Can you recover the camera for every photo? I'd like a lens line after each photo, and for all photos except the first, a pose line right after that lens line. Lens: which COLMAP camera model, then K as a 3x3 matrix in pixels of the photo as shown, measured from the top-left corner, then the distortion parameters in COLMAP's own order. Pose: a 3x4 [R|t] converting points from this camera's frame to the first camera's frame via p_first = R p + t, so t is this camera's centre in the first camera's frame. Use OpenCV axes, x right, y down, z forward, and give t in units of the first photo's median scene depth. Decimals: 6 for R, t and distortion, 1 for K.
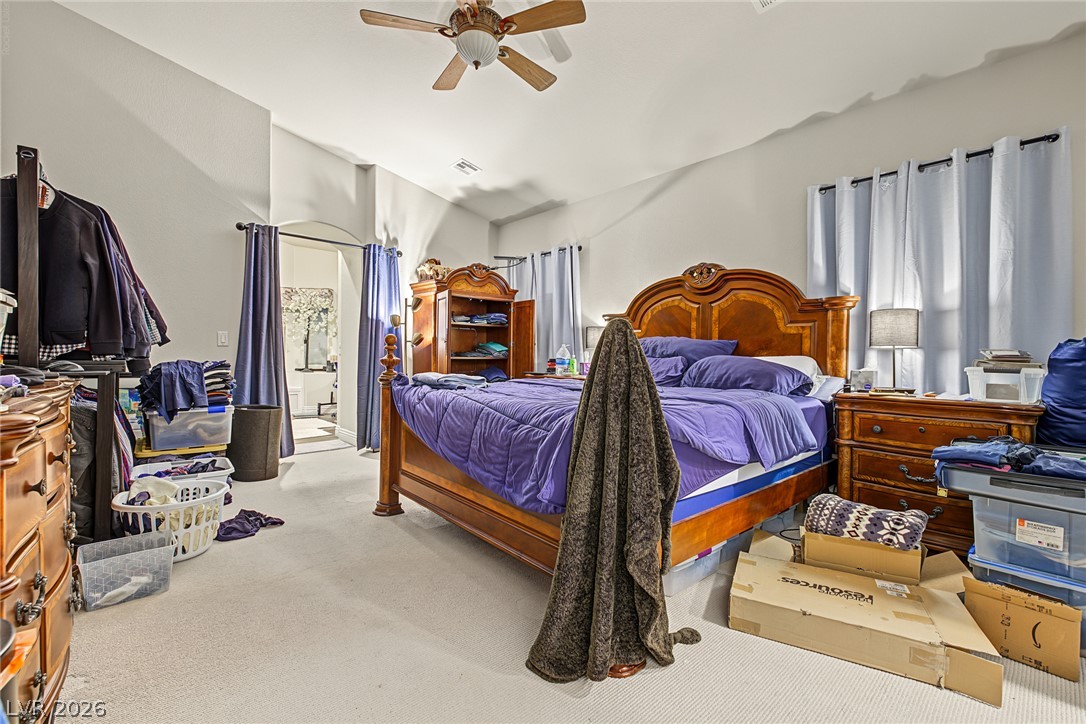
lens RADIAL K [[455.0, 0, 546.1], [0, 455.0, 362.2], [0, 0, 1]] dist [0.004393, -0.000030]
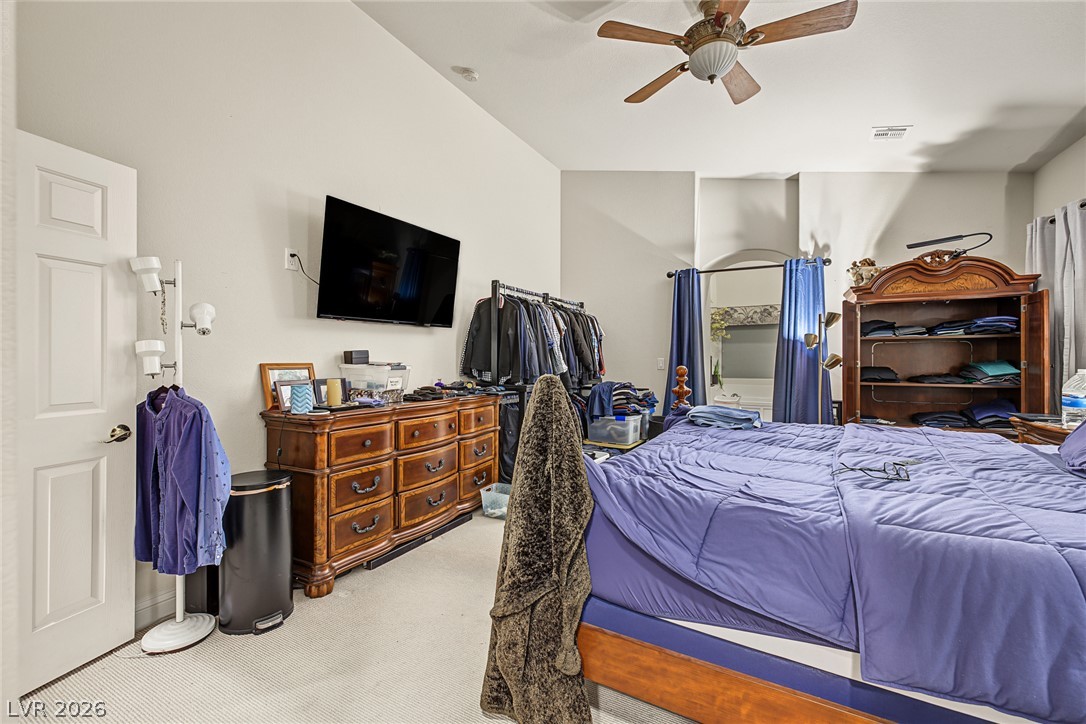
lens RADIAL K [[455.0, 0, 542.2], [0, 455.0, 361.4], [0, 0, 1]] dist [0.004393, -0.000030]
pose [[0.342582, -0.005720, -0.939470, 0.320709], [-0.010582, 0.999895, -0.009946, -0.034436], [0.939428, 0.013348, 0.342486, 0.197915]]
